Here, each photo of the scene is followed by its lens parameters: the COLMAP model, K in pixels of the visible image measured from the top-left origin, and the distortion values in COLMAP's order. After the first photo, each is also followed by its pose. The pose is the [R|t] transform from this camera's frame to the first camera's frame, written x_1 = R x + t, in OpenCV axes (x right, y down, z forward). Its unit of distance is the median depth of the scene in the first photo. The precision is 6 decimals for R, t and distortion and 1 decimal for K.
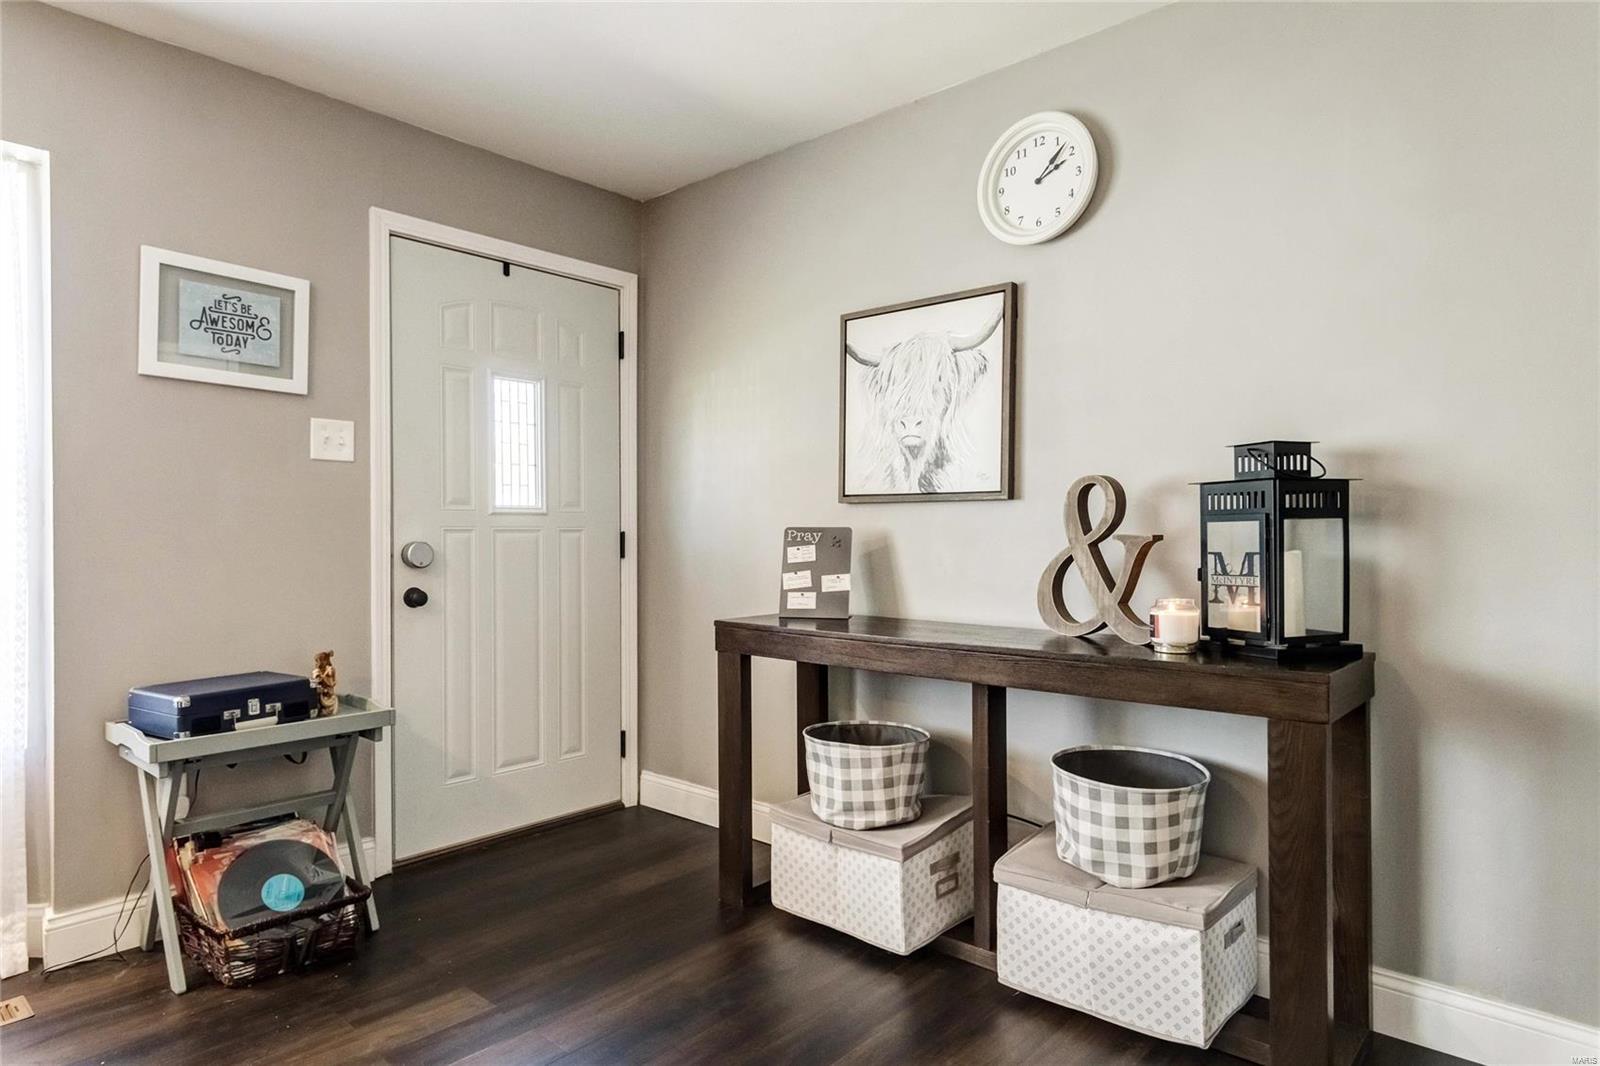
lens RADIAL K [[940.7, 0, 796.1], [0, 940.7, 534.0], [0, 0, 1]] dist [0.019601, -0.009350]
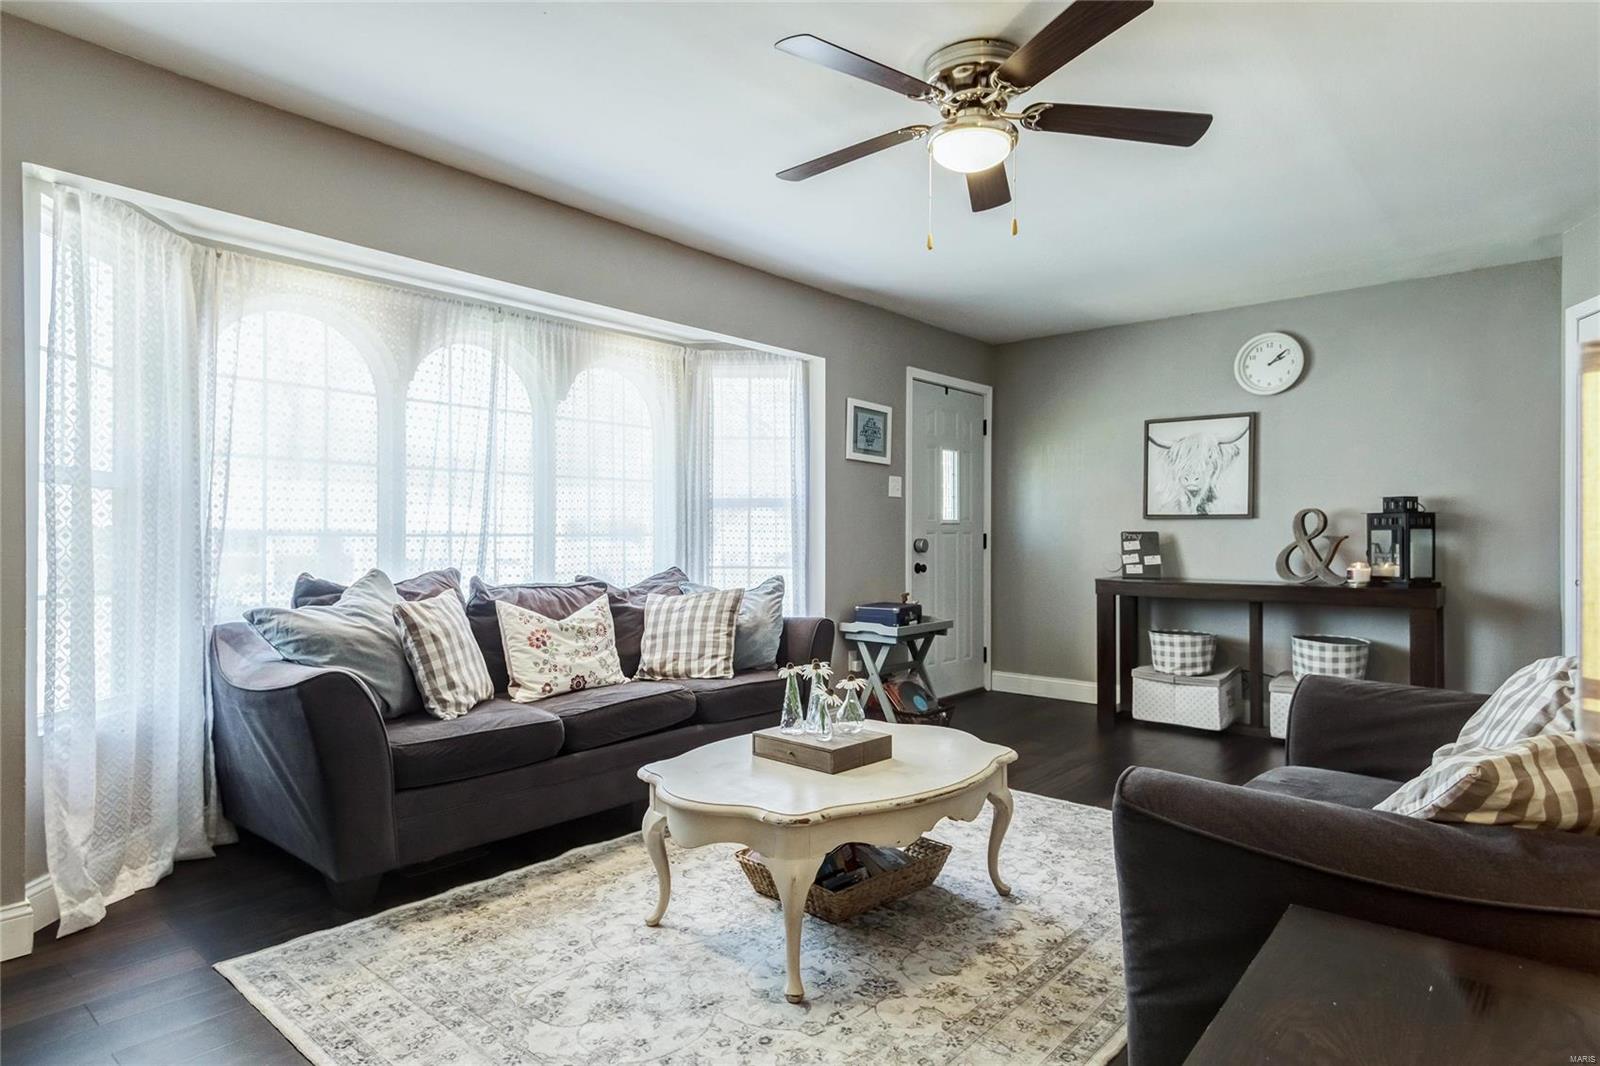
lens RADIAL K [[898.8, 0, 796.2], [0, 898.8, 529.8], [0, 0, 1]] dist [0.025424, -0.005775]
pose [[0.999888, 0.001154, 0.014934, -0.791181], [-0.001092, 0.999991, -0.004141, -0.002588], [-0.014939, 0.004124, 0.999880, -0.943792]]
